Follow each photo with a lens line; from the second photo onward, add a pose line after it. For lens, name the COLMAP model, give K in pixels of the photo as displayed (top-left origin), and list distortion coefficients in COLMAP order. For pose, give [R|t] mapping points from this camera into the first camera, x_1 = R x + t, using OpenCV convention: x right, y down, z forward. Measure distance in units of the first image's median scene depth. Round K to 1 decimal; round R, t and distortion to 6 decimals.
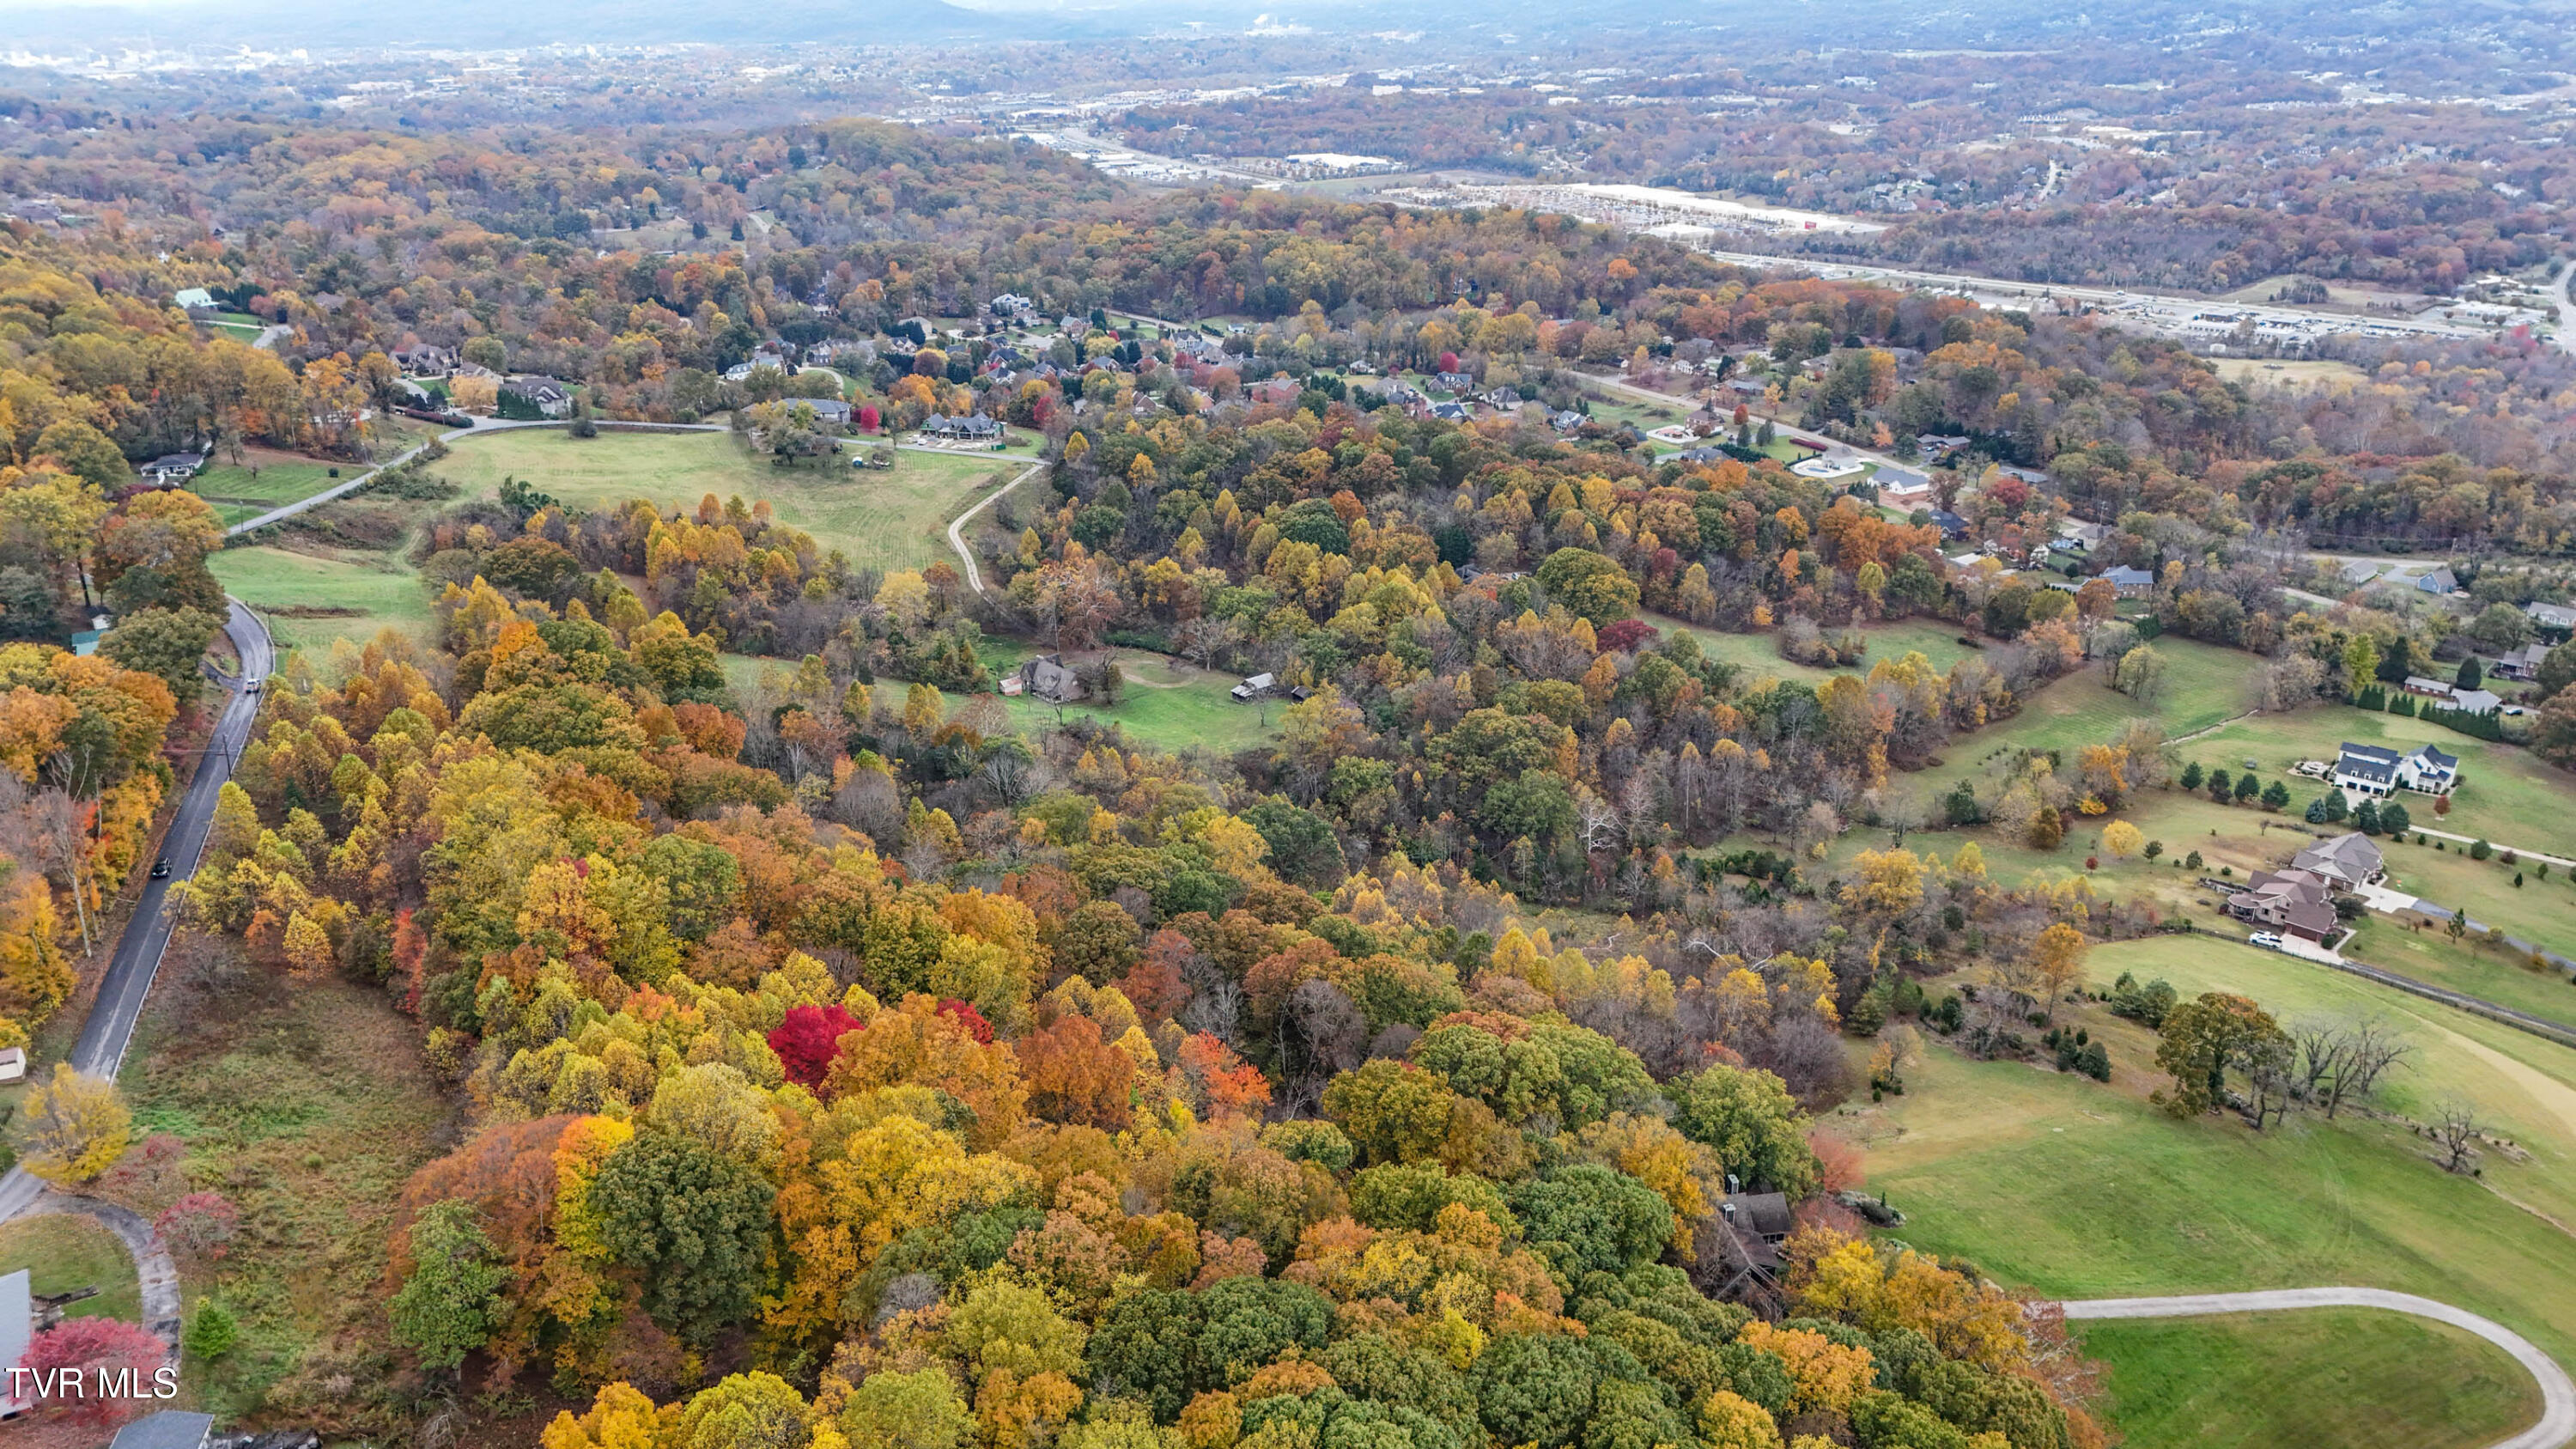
lens RADIAL K [[1882.7, 0, 1293.4], [0, 1882.7, 730.2], [0, 0, 1]] dist [0.070674, -0.060114]
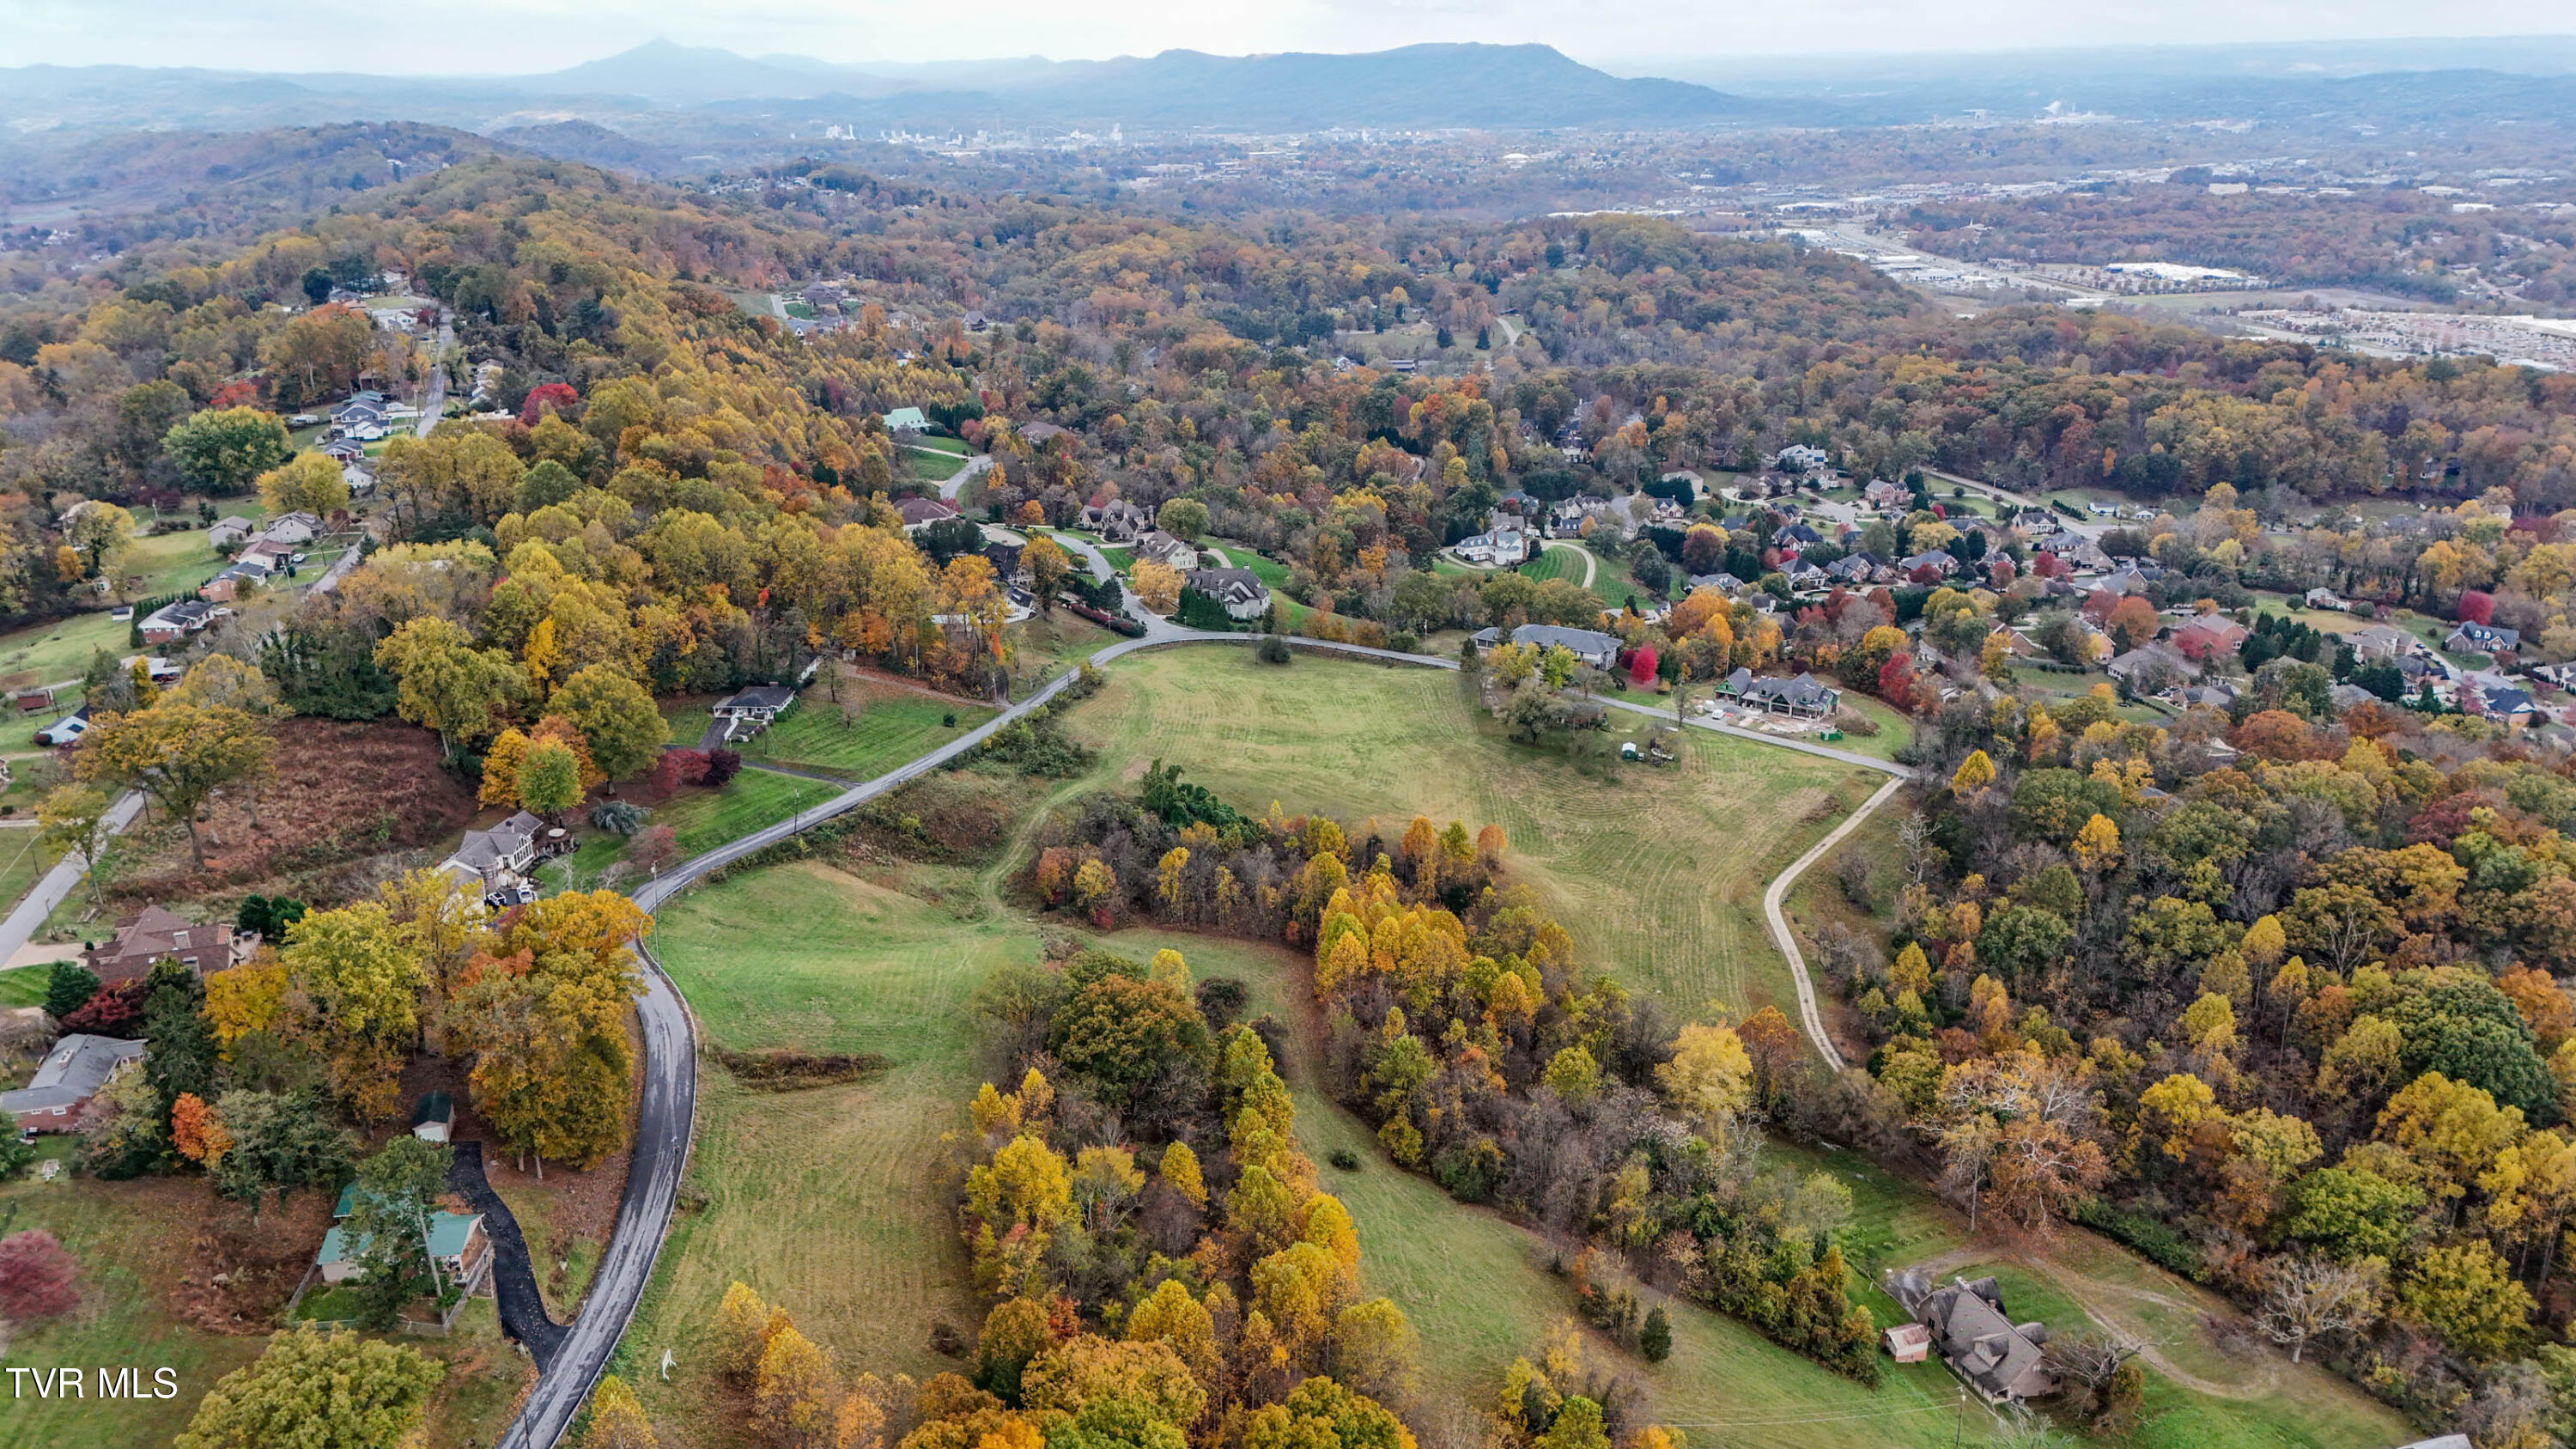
lens RADIAL K [[1882.7, 0, 1293.4], [0, 1882.7, 730.2], [0, 0, 1]] dist [0.070674, -0.060114]
pose [[0.932093, 0.124650, -0.340095, -0.074432], [-0.138059, 0.990304, -0.015415, -0.081047], [0.334876, 0.061321, 0.940265, 0.207723]]
